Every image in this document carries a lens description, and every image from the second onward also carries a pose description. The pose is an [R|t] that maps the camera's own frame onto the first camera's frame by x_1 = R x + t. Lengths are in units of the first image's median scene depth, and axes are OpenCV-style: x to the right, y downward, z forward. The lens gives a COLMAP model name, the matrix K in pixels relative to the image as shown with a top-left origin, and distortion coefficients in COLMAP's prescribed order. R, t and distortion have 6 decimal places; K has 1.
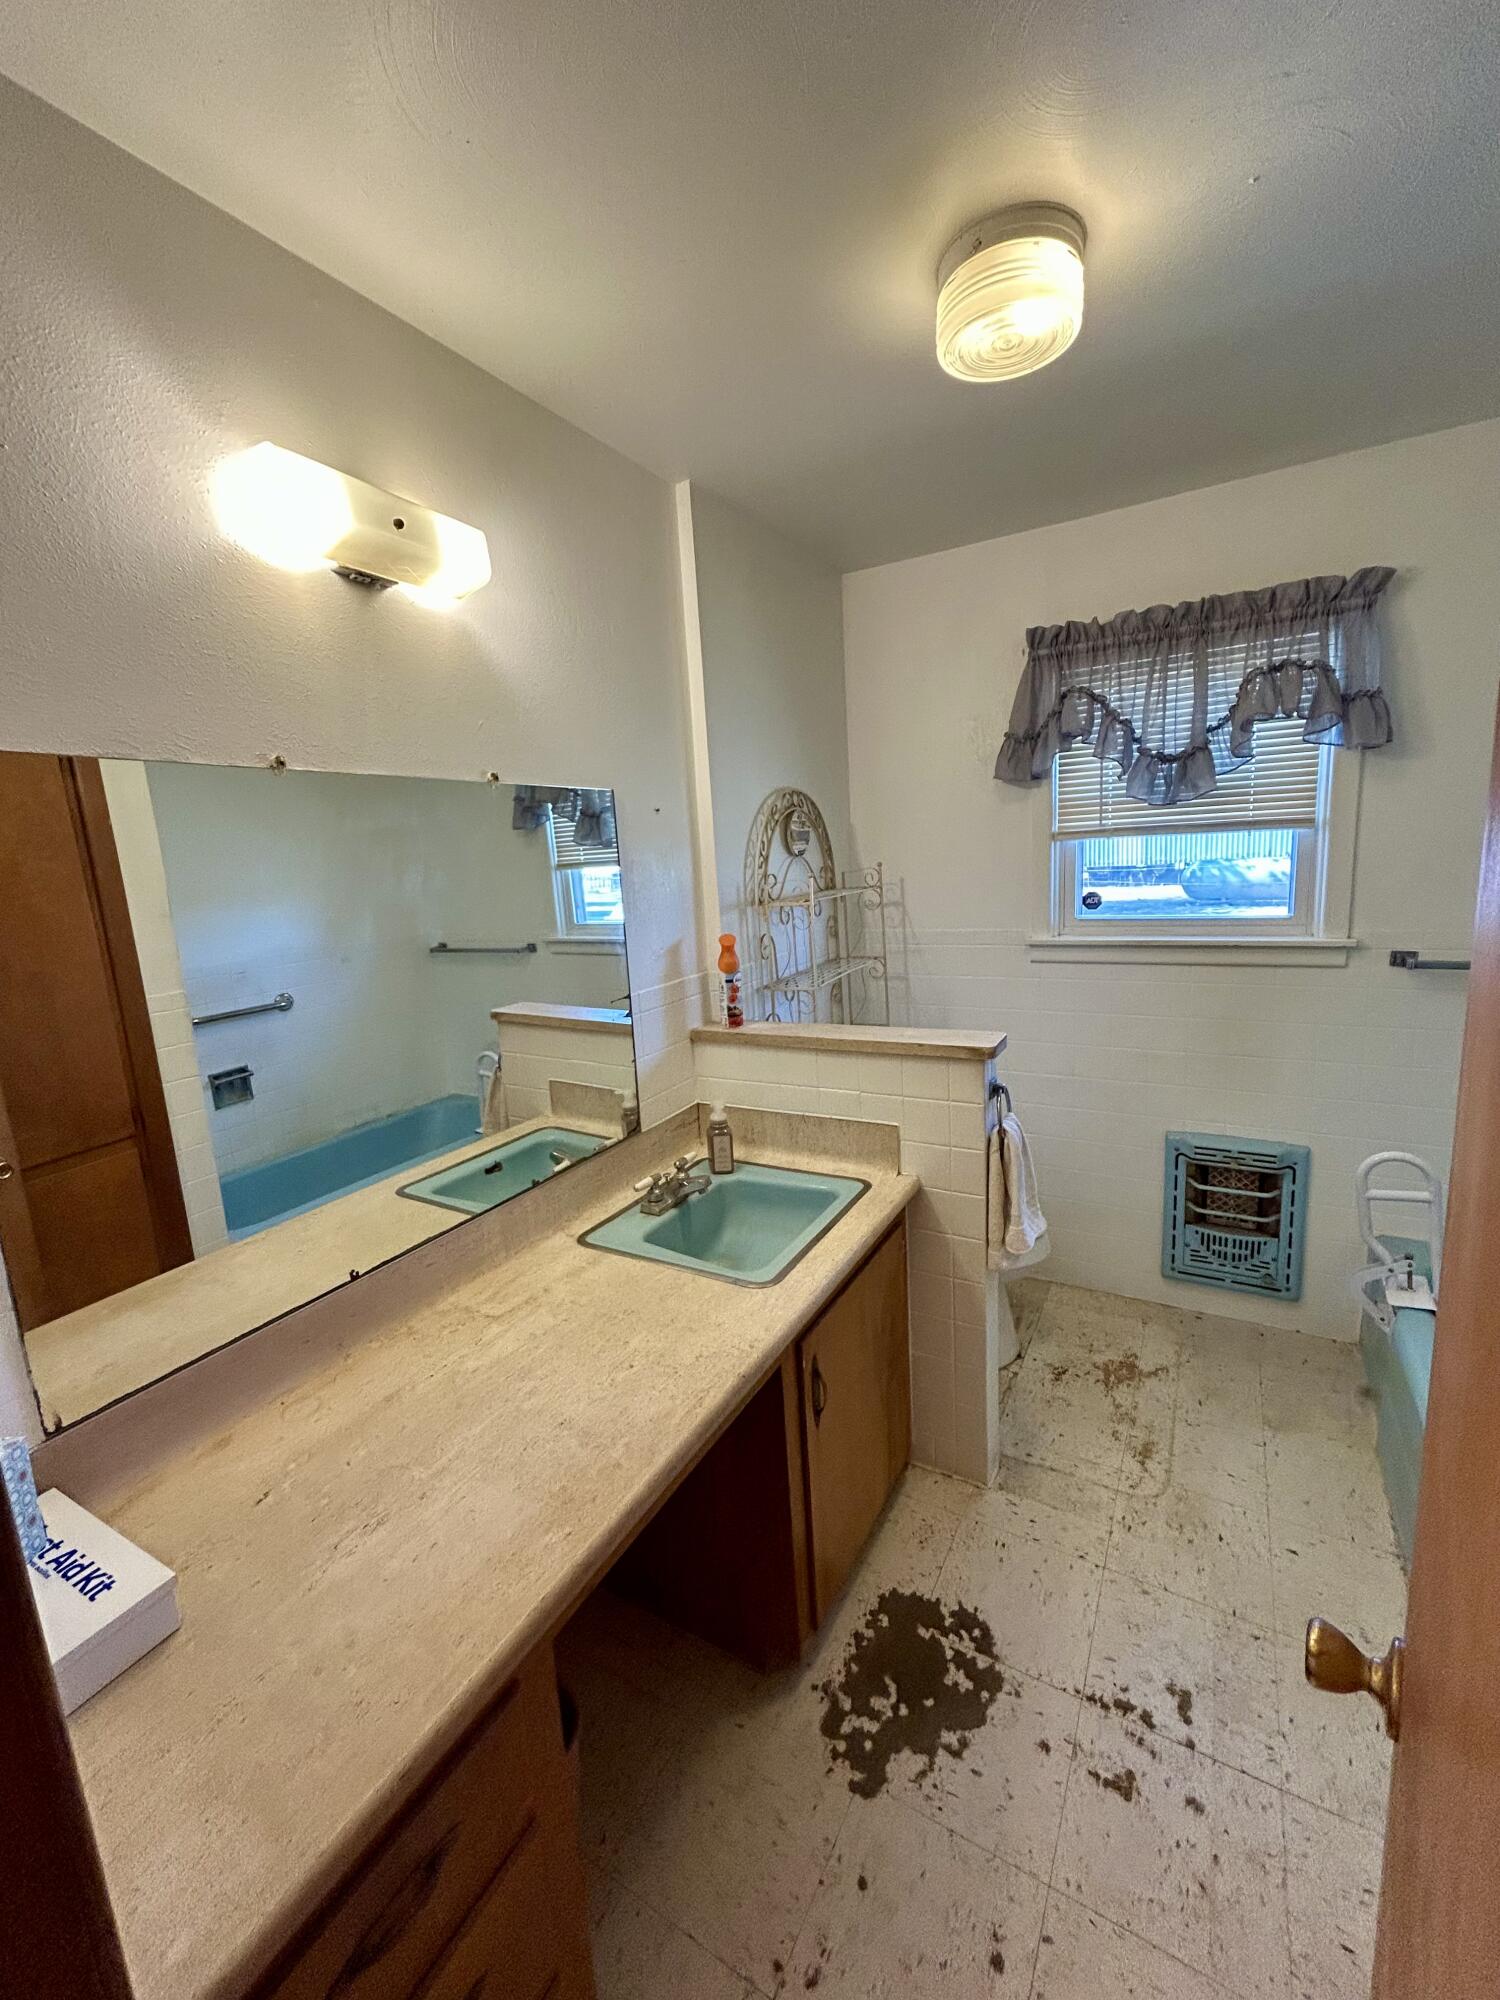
lens RADIAL K [[811.6, 0, 750.0], [0, 811.6, 1000.0], [0, 0, 1]] dist [-0.003142, 0.000038]
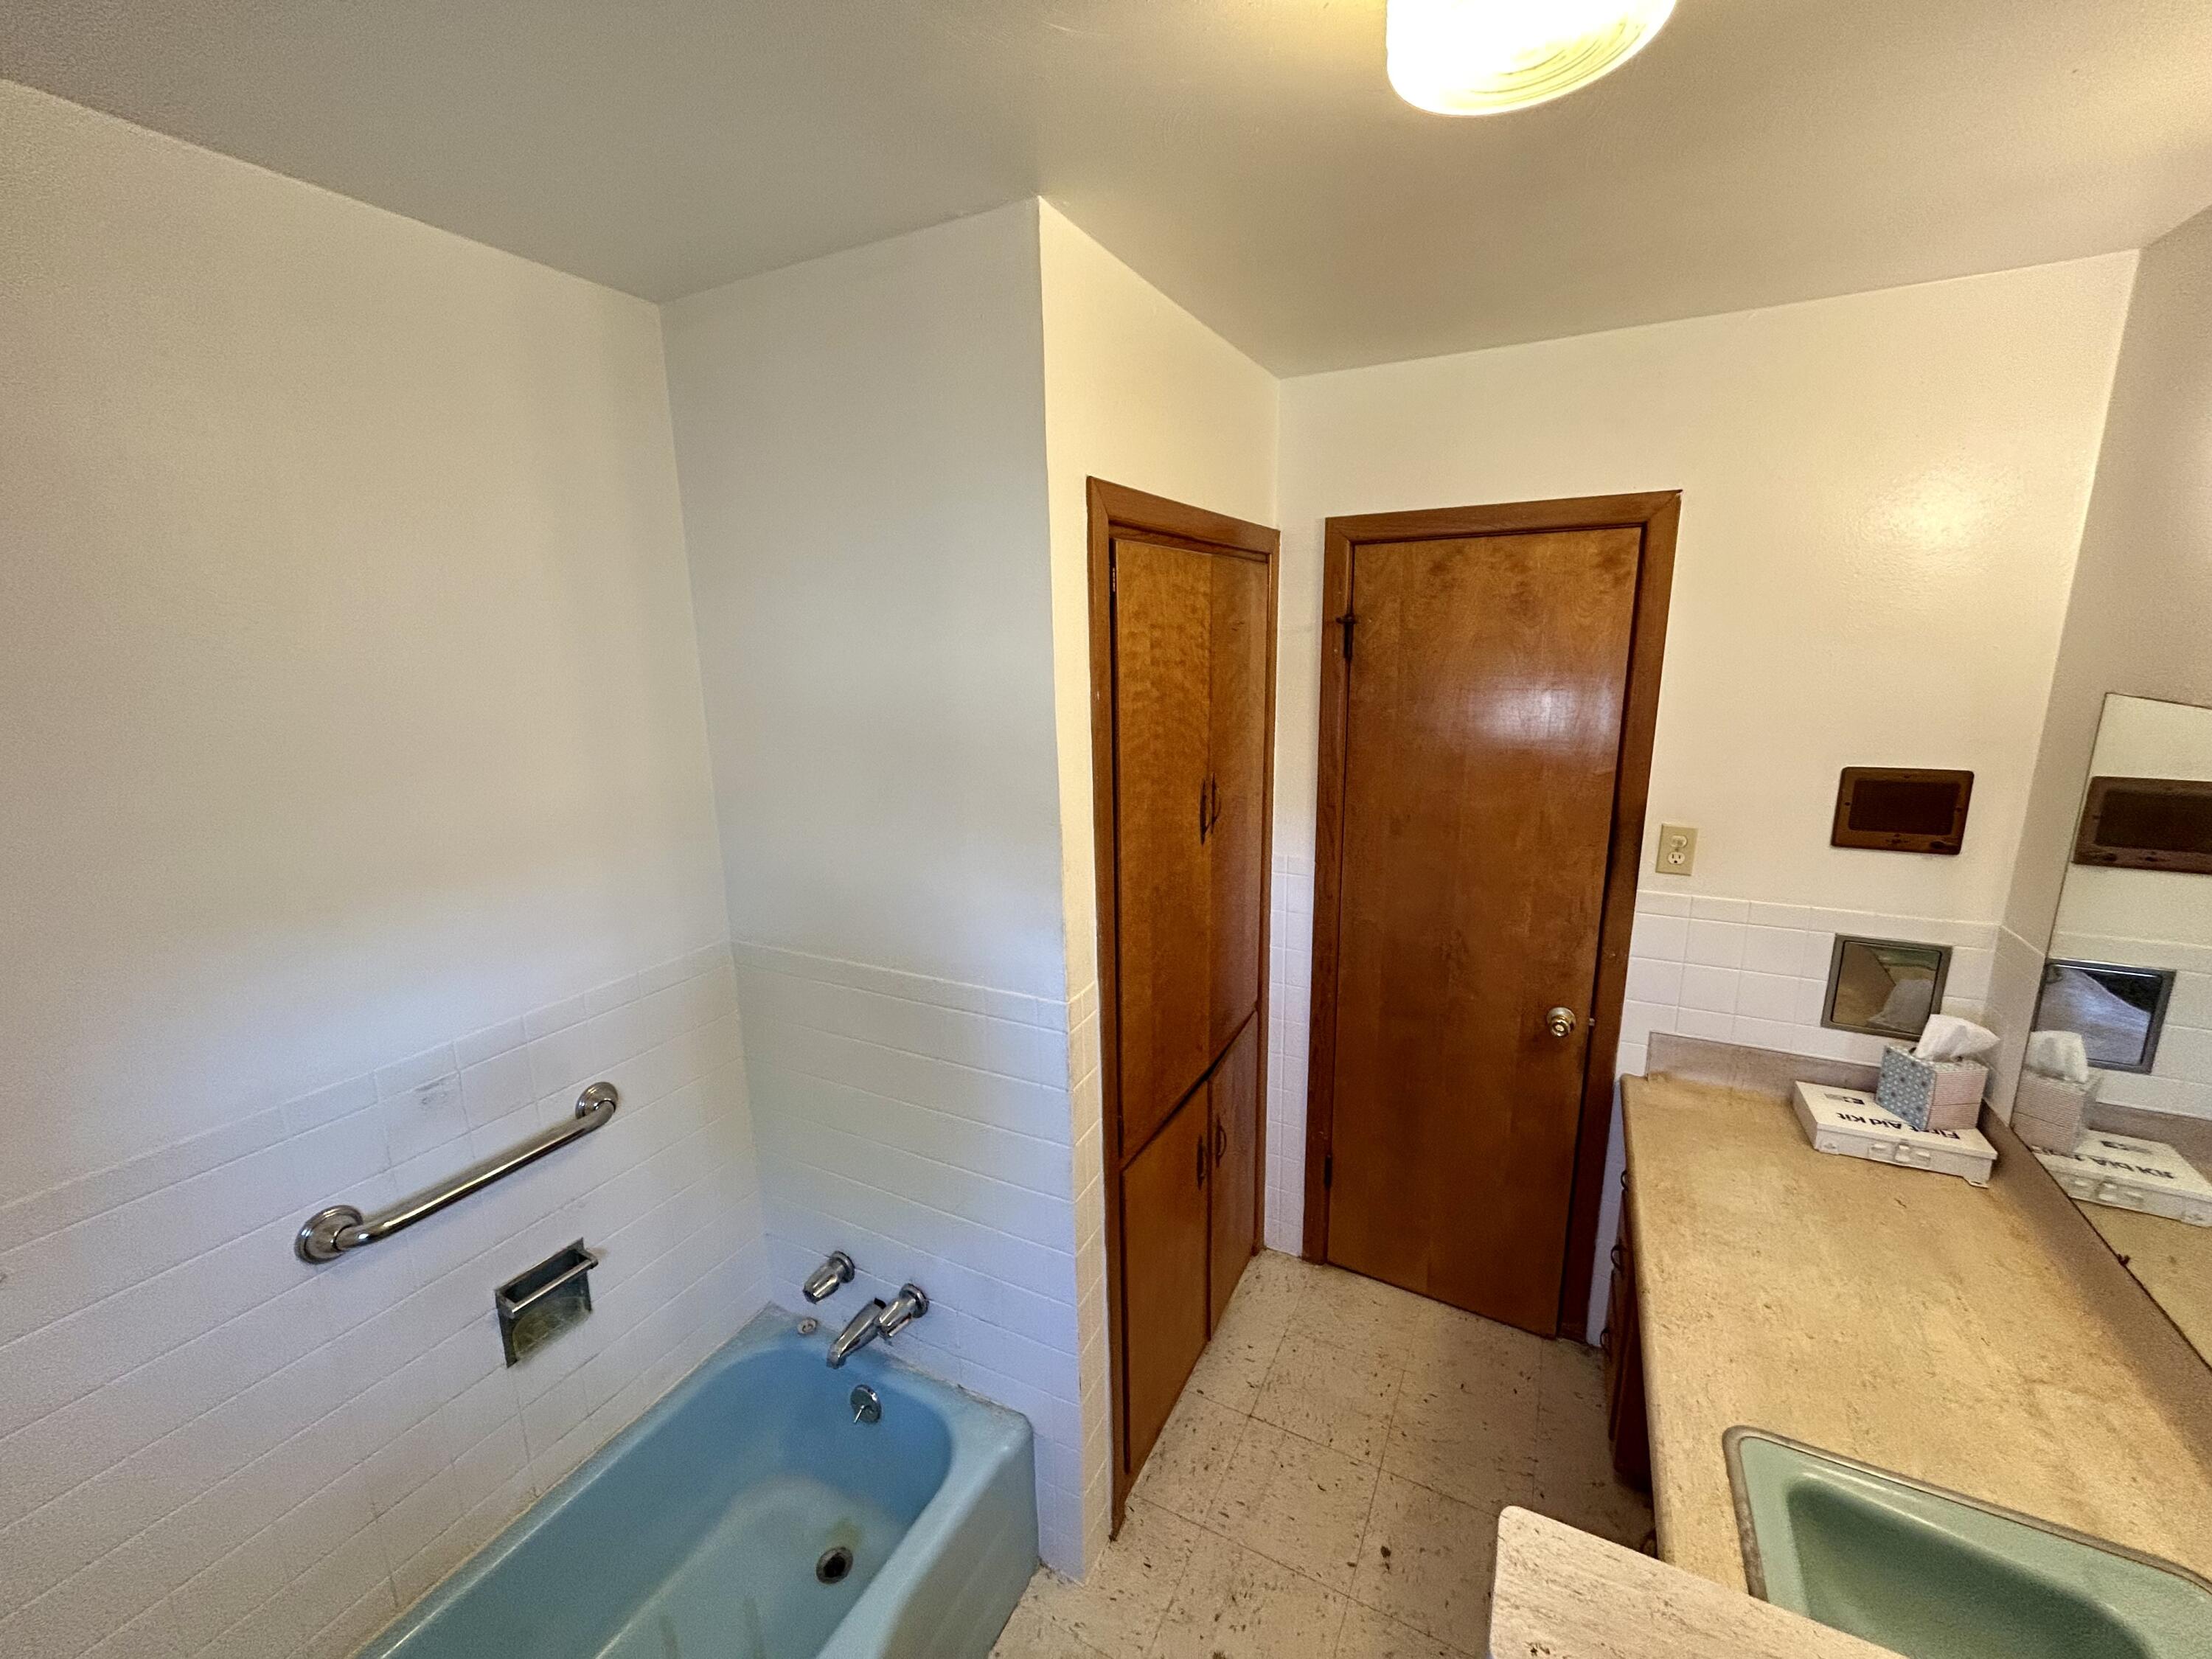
lens RADIAL K [[897.6, 0, 1106.0], [0, 897.6, 829.5], [0, 0, 1]] dist [-0.003142, 0.000038]
pose [[-0.995804, 0.088419, -0.023581, 0.700254], [0.072471, 0.919340, 0.386732, -0.638397], [0.055873, 0.383401, -0.921890, 1.877747]]
